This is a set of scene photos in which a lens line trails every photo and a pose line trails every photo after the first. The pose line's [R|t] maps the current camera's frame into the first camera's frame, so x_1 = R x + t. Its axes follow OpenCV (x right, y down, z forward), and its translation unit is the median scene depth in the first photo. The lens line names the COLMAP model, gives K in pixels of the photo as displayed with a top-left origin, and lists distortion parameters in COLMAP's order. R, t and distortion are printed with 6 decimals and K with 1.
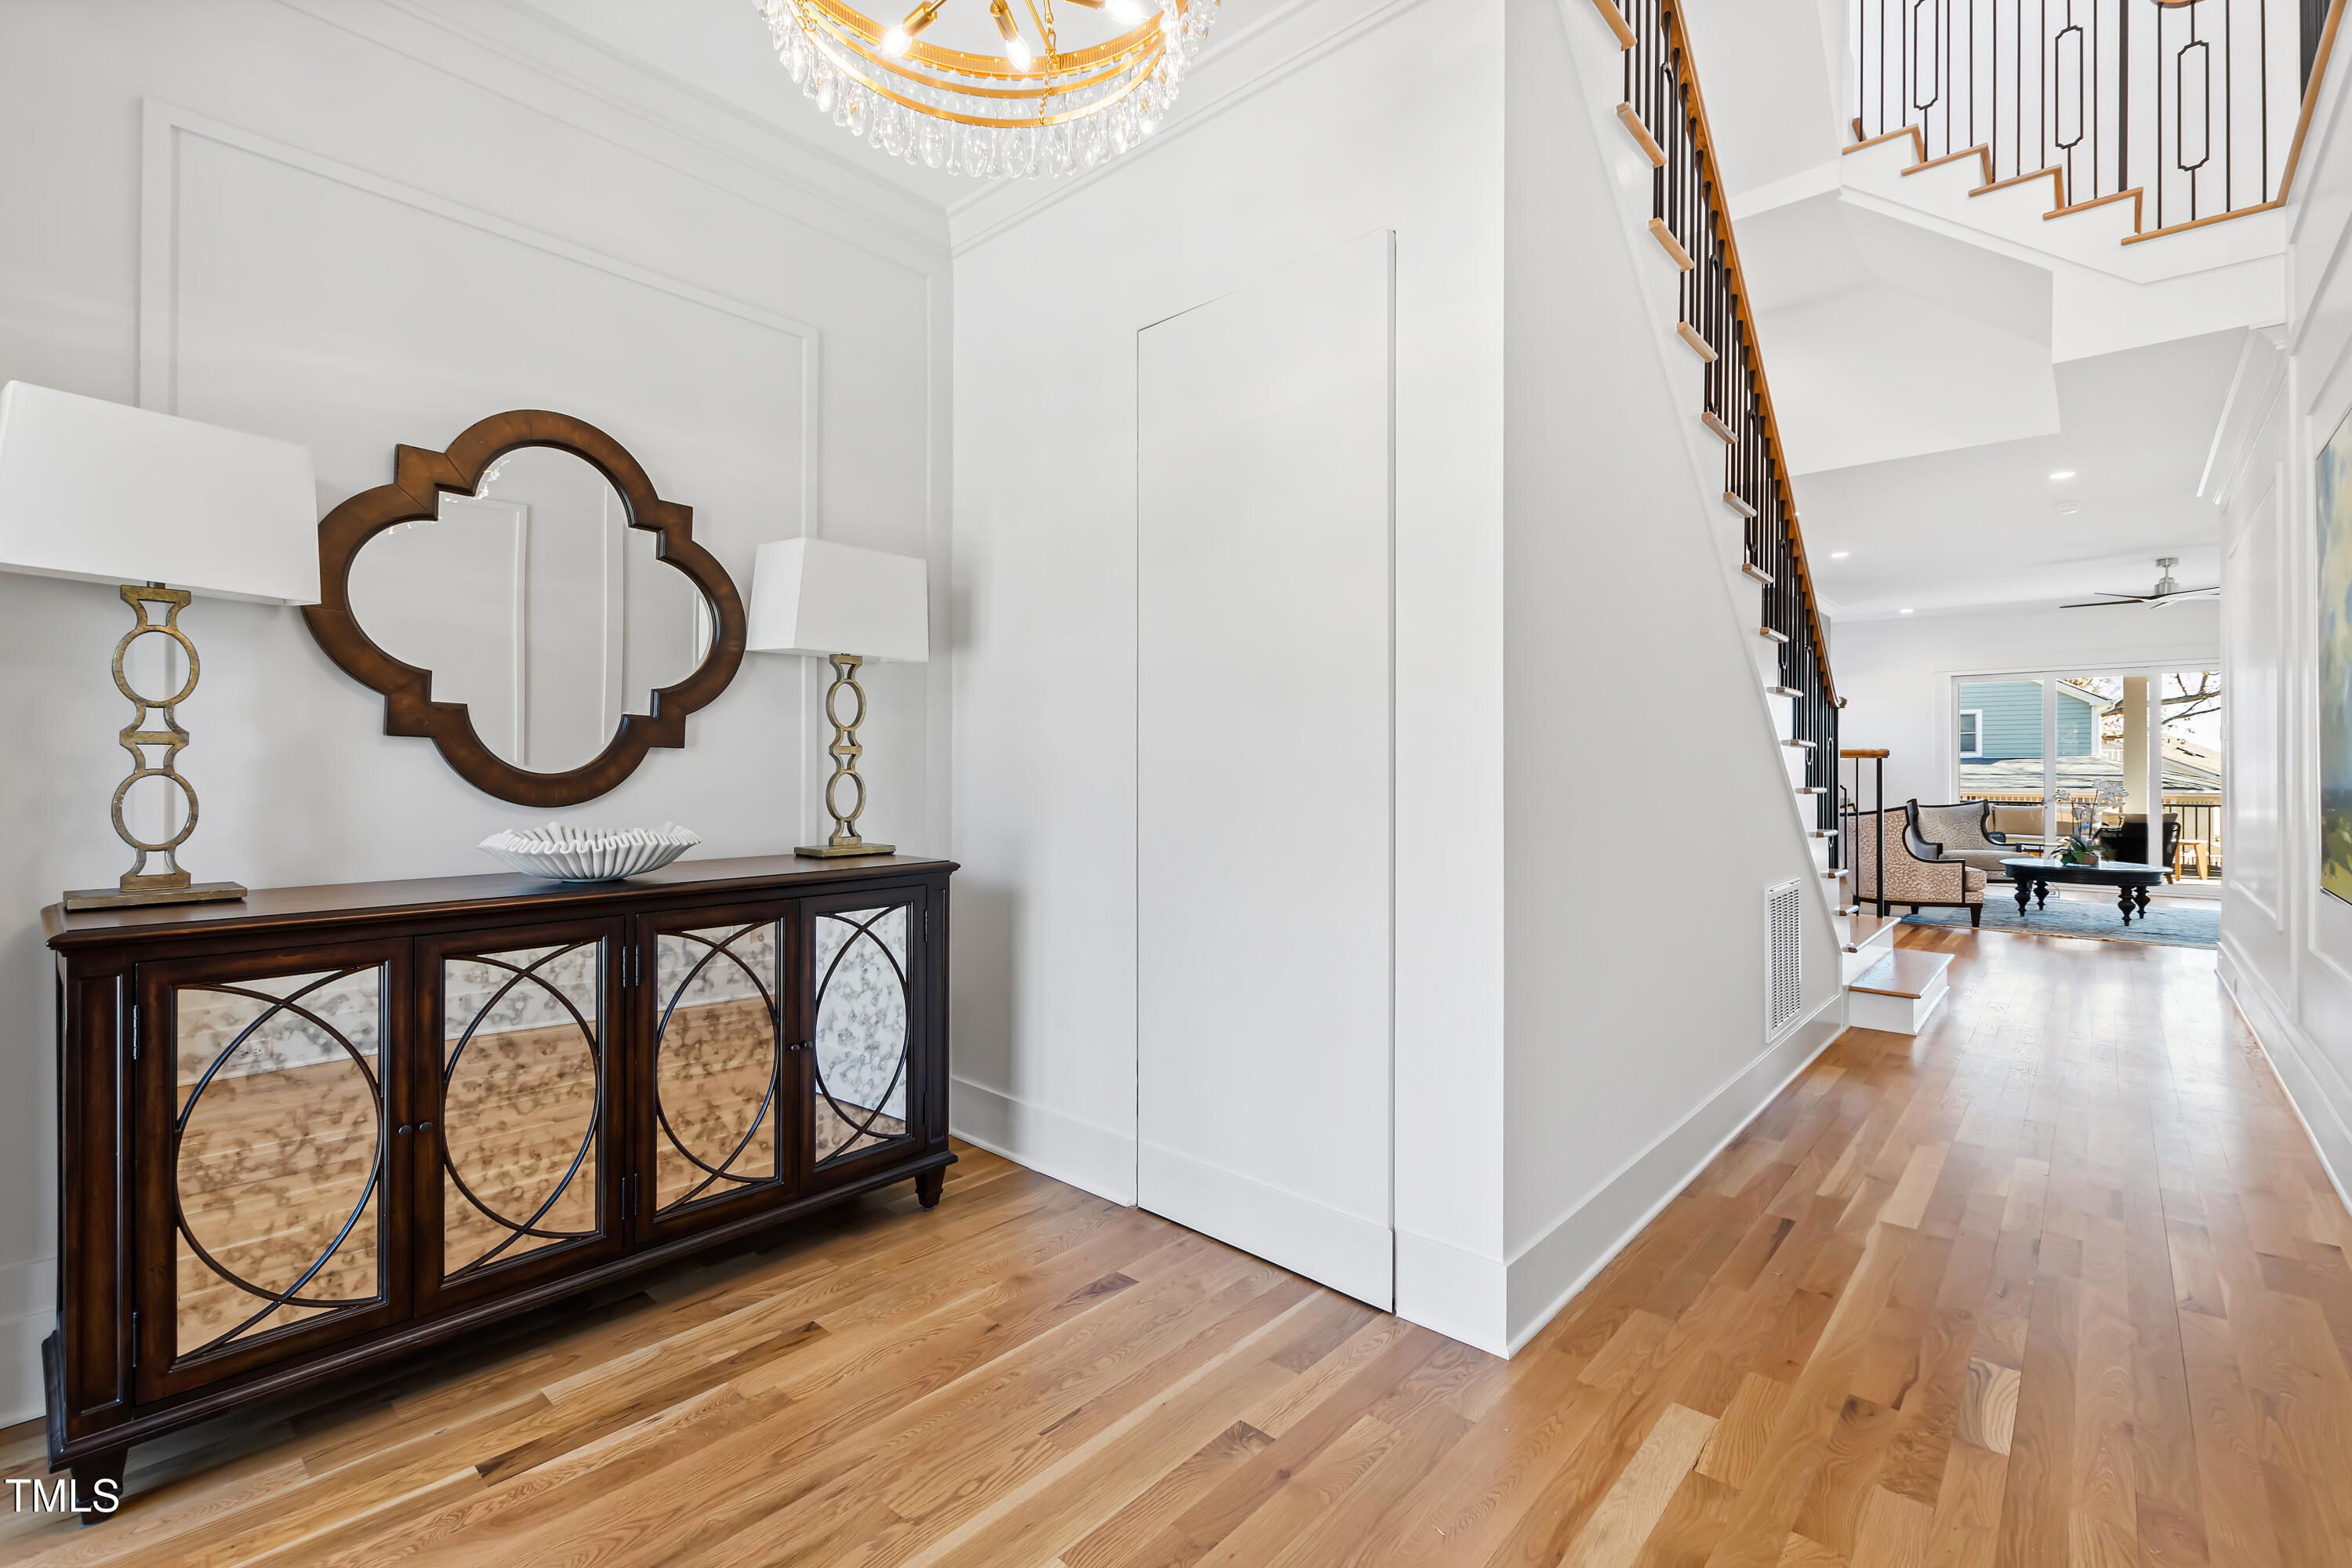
lens RADIAL K [[1045.0, 0, 1144.3], [0, 1045.0, 767.4], [0, 0, 1]] dist [0.001205, -0.000201]
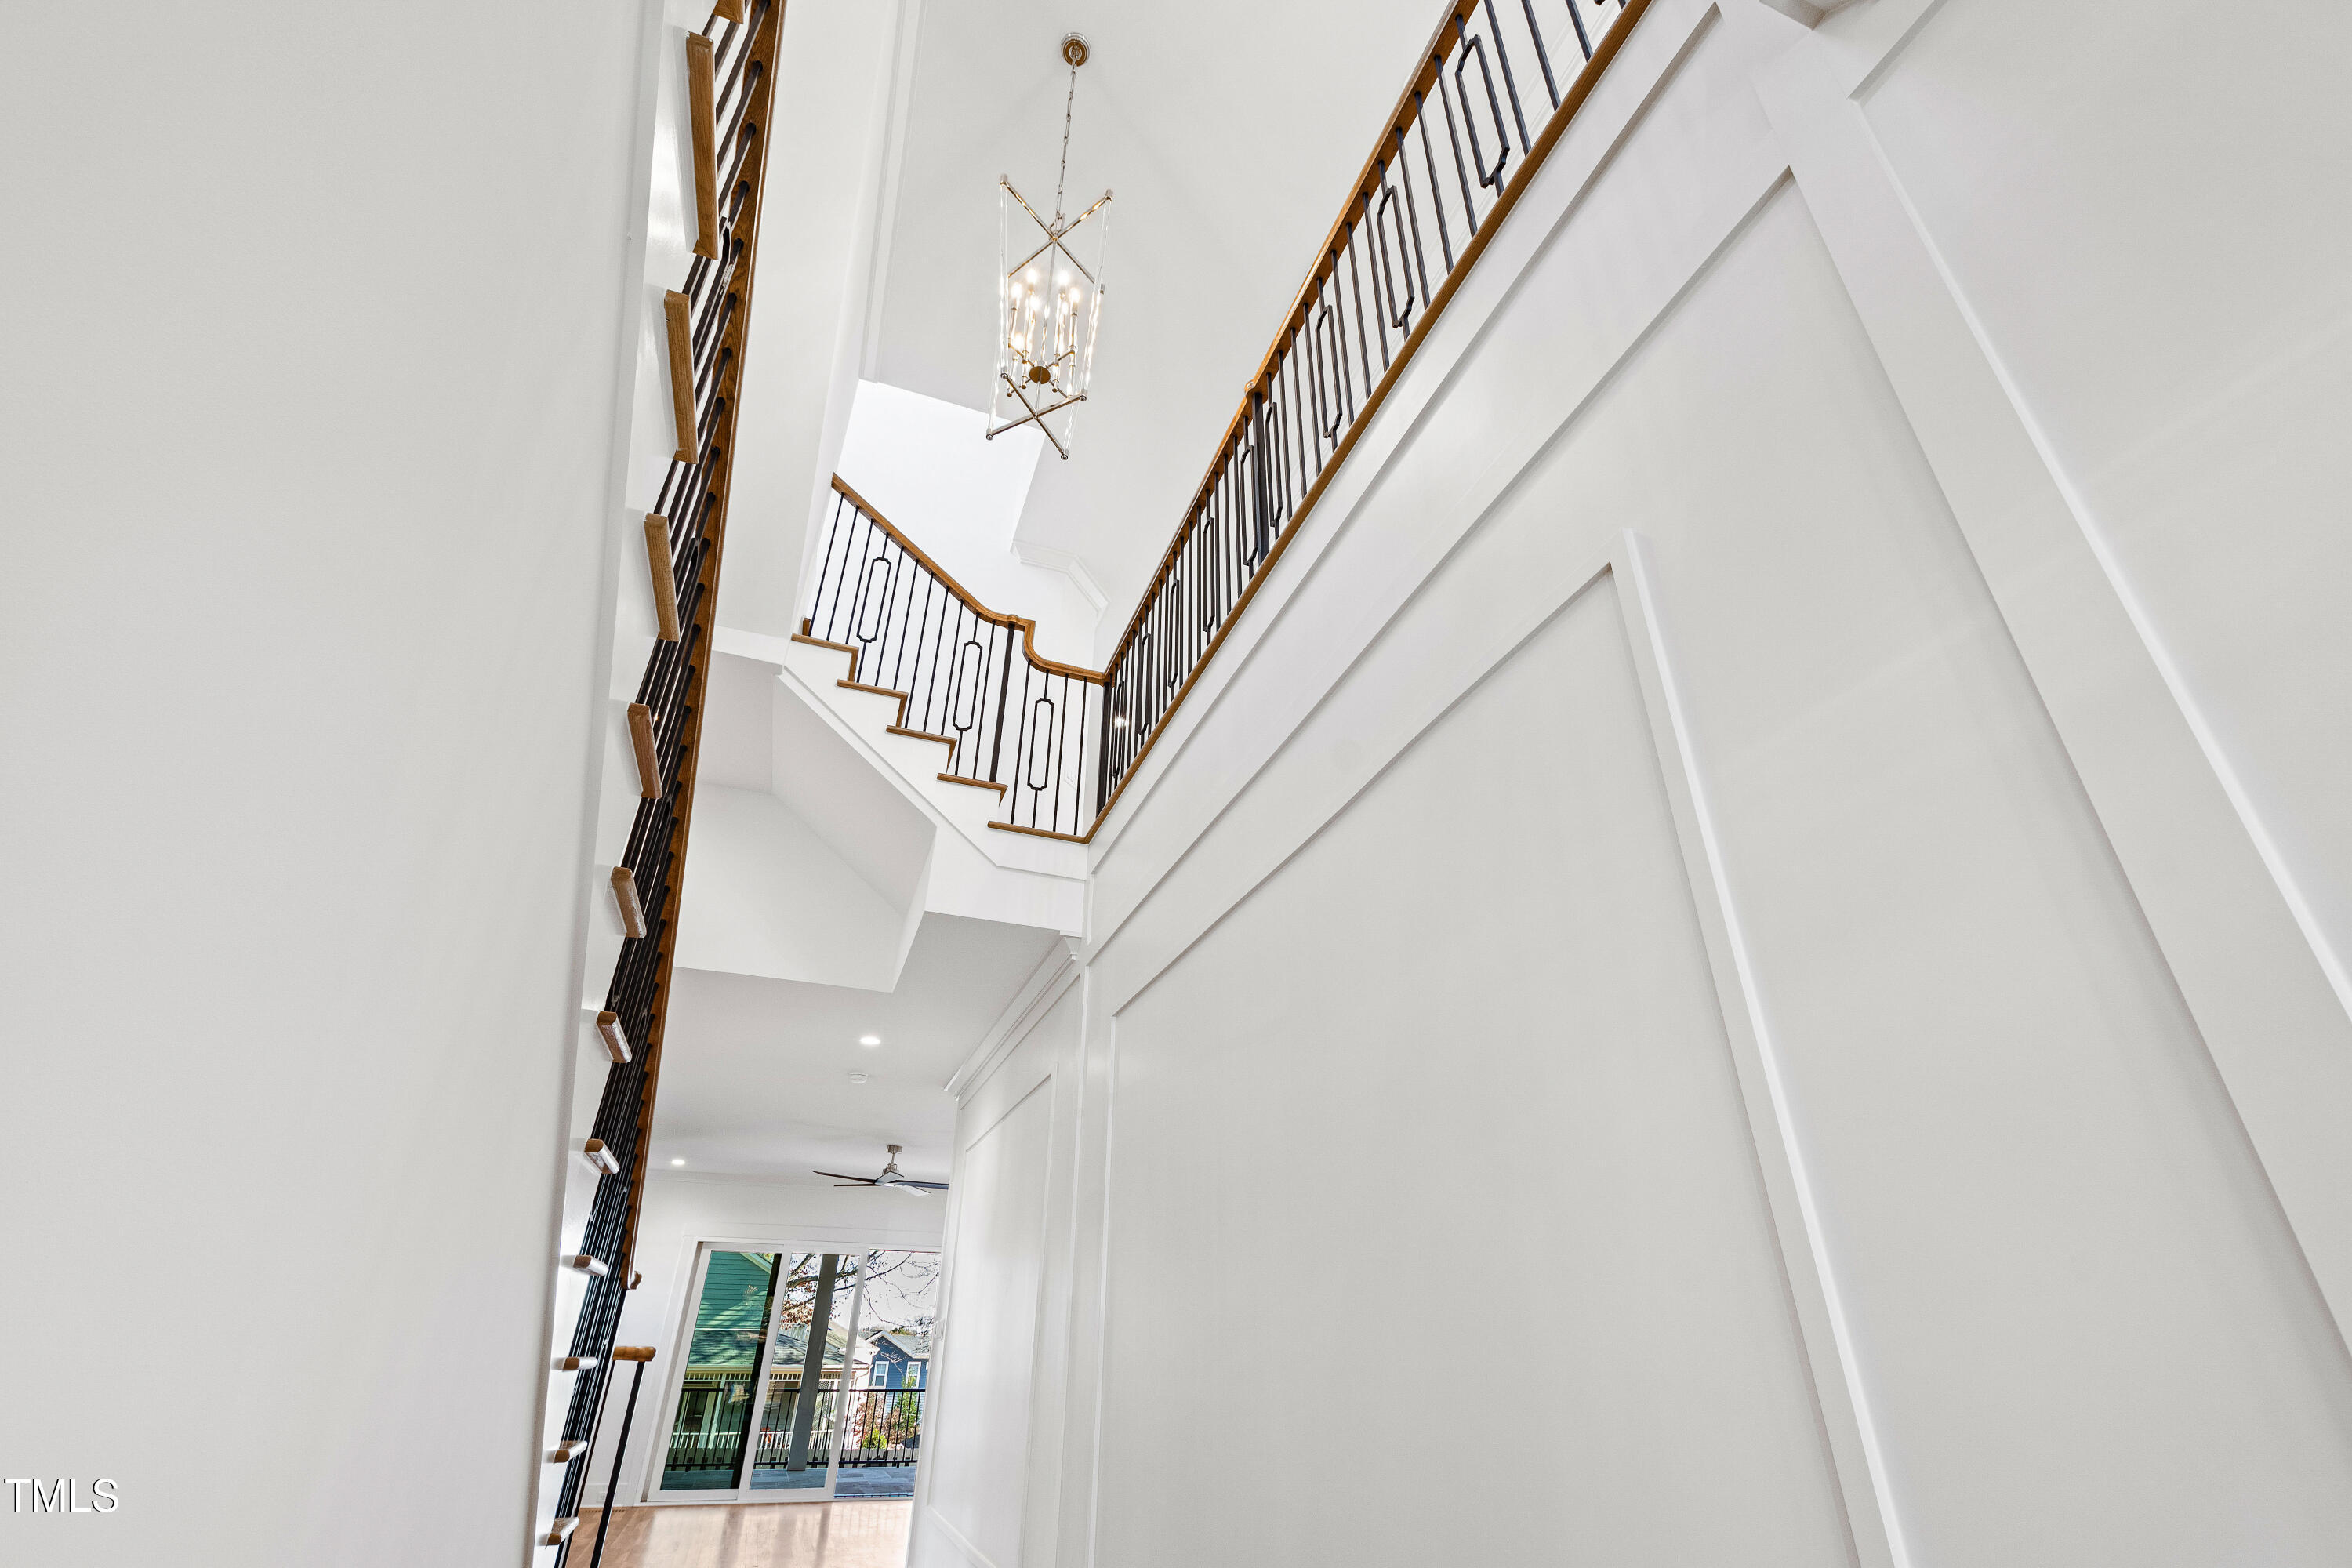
lens RADIAL K [[1018.0, 0, 1183.7], [0, 1018.0, 786.5], [0, 0, 1]] dist [-0.001561, -0.000125]
pose [[0.454846, 0.431878, 0.778843, 0.187999], [-0.012416, 0.877534, -0.479353, -0.034104], [-0.890484, 0.208362, 0.404505, 0.375456]]
